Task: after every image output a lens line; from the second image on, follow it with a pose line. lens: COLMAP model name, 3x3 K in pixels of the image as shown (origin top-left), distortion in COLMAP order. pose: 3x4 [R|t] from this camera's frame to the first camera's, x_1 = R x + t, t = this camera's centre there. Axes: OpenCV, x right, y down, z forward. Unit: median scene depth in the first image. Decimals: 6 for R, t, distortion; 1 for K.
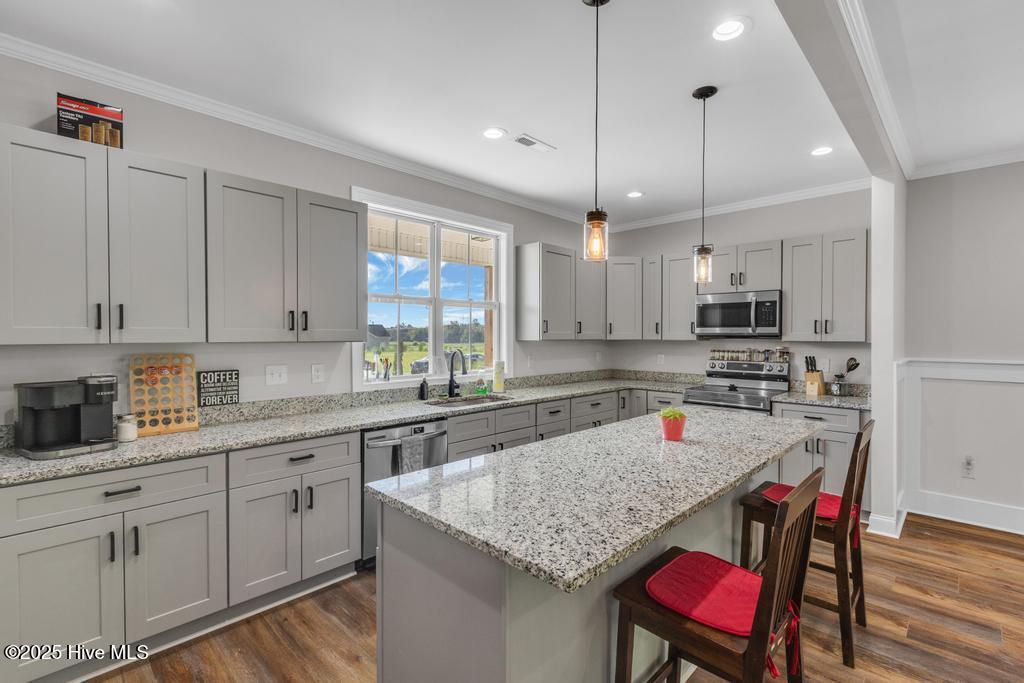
lens RADIAL K [[466.1, 0, 506.9], [0, 466.1, 342.2], [0, 0, 1]] dist [-0.002627, 0.001042]
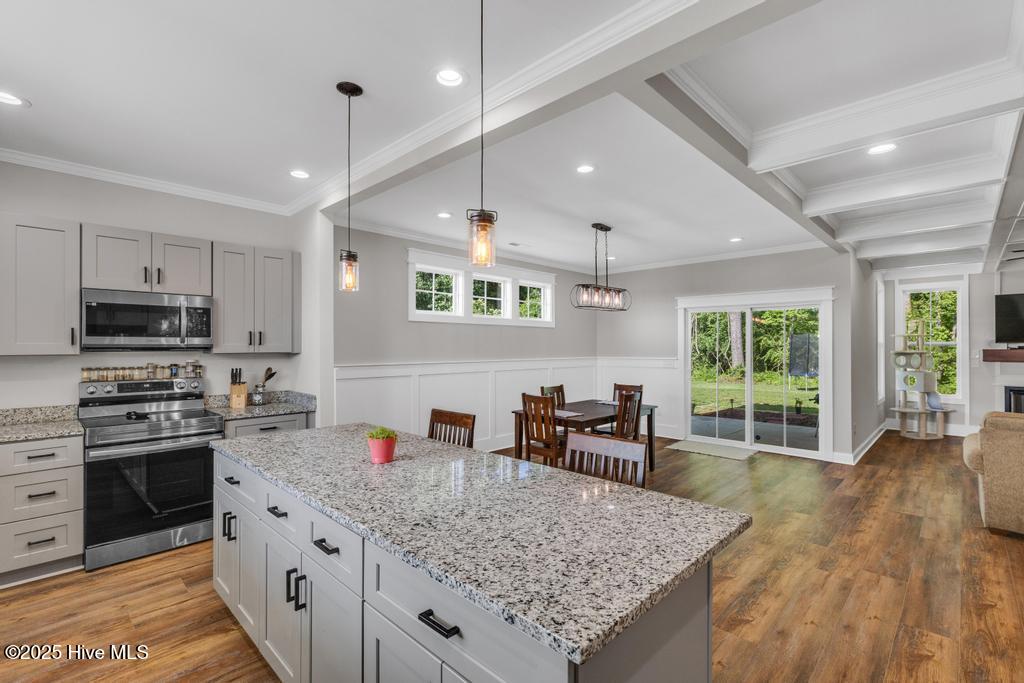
lens RADIAL K [[466.1, 0, 517.3], [0, 466.1, 342.7], [0, 0, 1]] dist [-0.002627, 0.001042]
pose [[-0.016549, 0.005528, 0.999848, -0.320644], [0.015341, 0.999868, -0.005274, -0.008911], [-0.999745, 0.015251, -0.016632, 0.425091]]
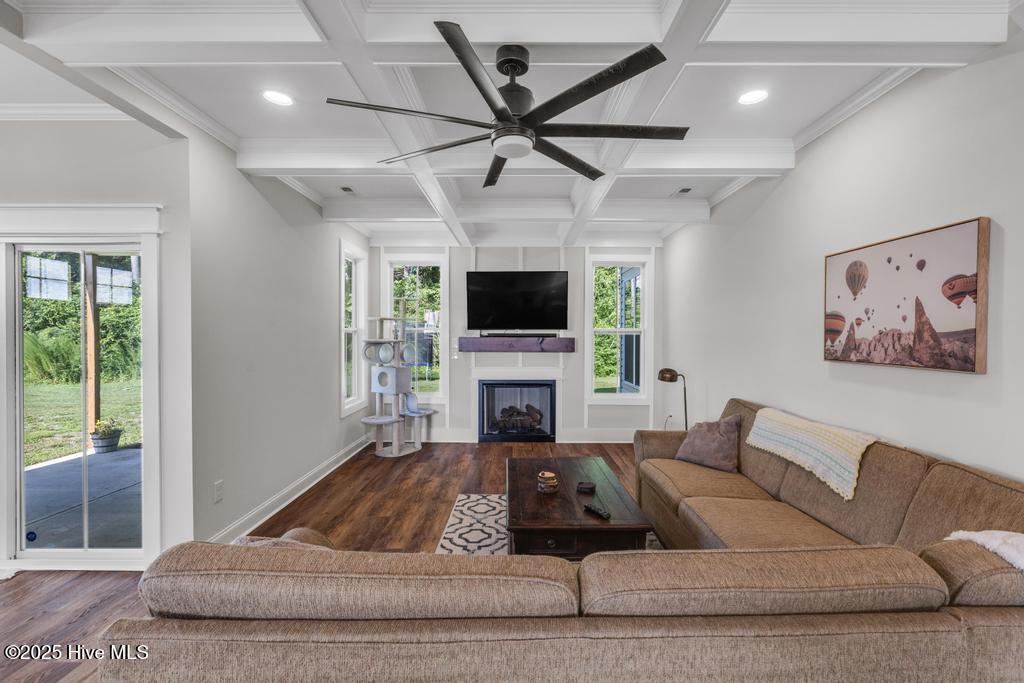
lens RADIAL K [[466.1, 0, 515.3], [0, 466.1, 339.1], [0, 0, 1]] dist [-0.002627, 0.001042]
pose [[-0.707523, -0.009873, 0.706621, -0.207375], [0.006713, 0.999763, 0.020691, -0.004958], [-0.706658, 0.019383, -0.707290, 0.250551]]
